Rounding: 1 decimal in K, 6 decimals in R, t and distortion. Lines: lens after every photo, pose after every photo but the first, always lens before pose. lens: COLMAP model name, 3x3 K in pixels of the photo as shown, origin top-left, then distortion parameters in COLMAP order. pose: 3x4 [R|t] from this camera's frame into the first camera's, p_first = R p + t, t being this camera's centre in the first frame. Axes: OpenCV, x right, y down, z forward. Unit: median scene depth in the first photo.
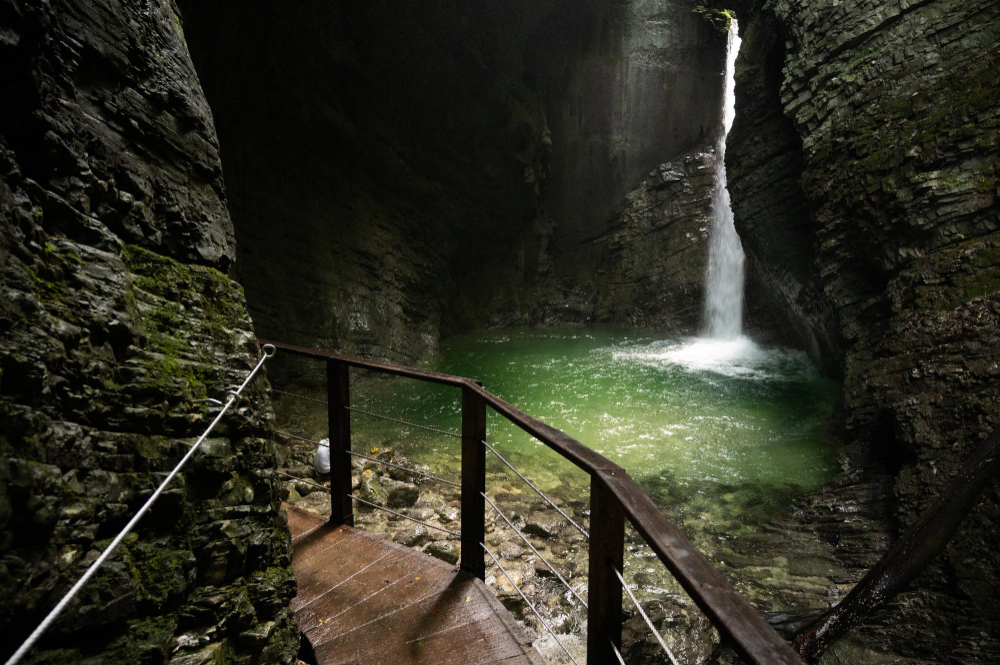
lens RADIAL K [[668.0, 0, 502.6], [0, 668.0, 333.4], [0, 0, 1]] dist [-0.005288, 0.000070]
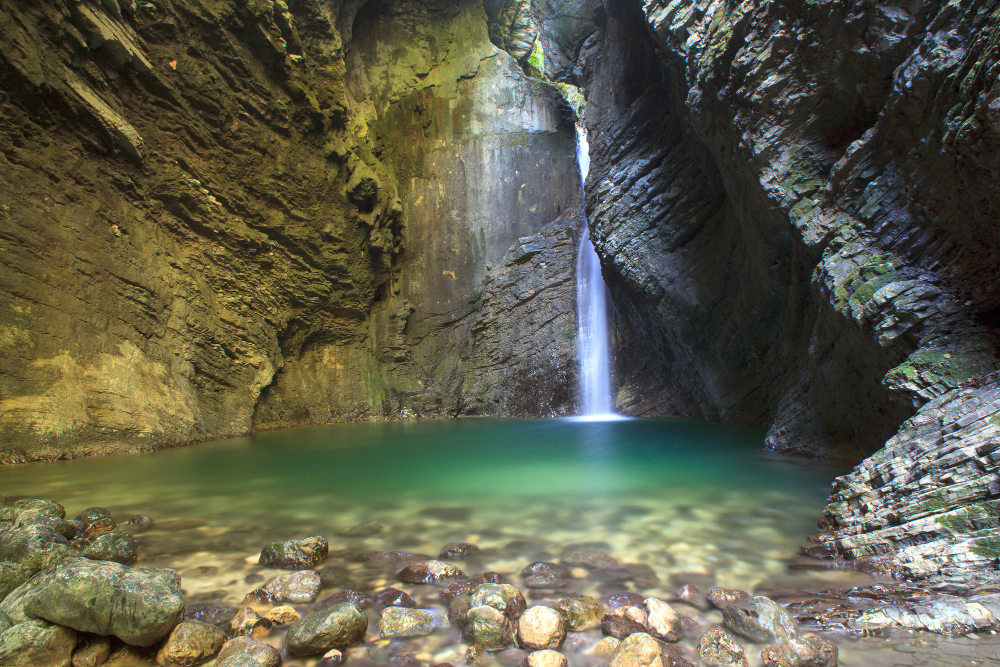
lens RADIAL K [[577.8, 0, 494.1], [0, 577.8, 333.5], [0, 0, 1]] dist [-0.015107, 0.003230]
pose [[0.986449, -0.017197, 0.163165, 0.065526], [0.061135, 0.961401, -0.268273, 0.100845], [-0.152254, 0.274613, 0.949424, 0.268188]]
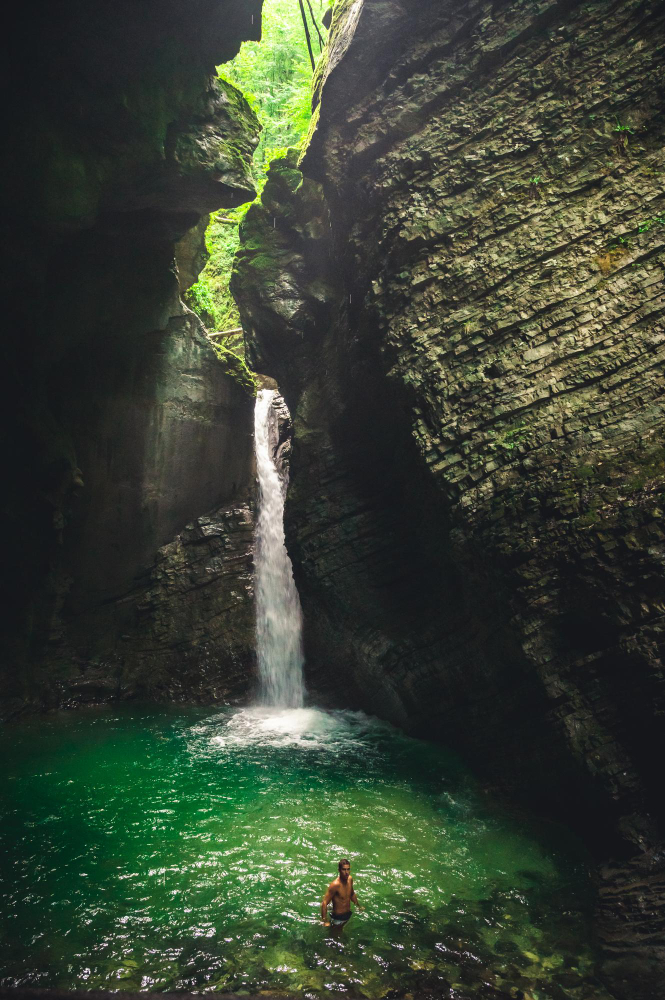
lens RADIAL K [[668.0, 0, 332.2], [0, 668.0, 501.6], [0, 0, 1]] dist [-0.005288, 0.000070]
pose [[0.813205, 0.075946, 0.577001, -0.155706], [0.088951, 0.963580, -0.252193, -0.024509], [-0.575139, 0.256409, 0.776833, 0.170002]]
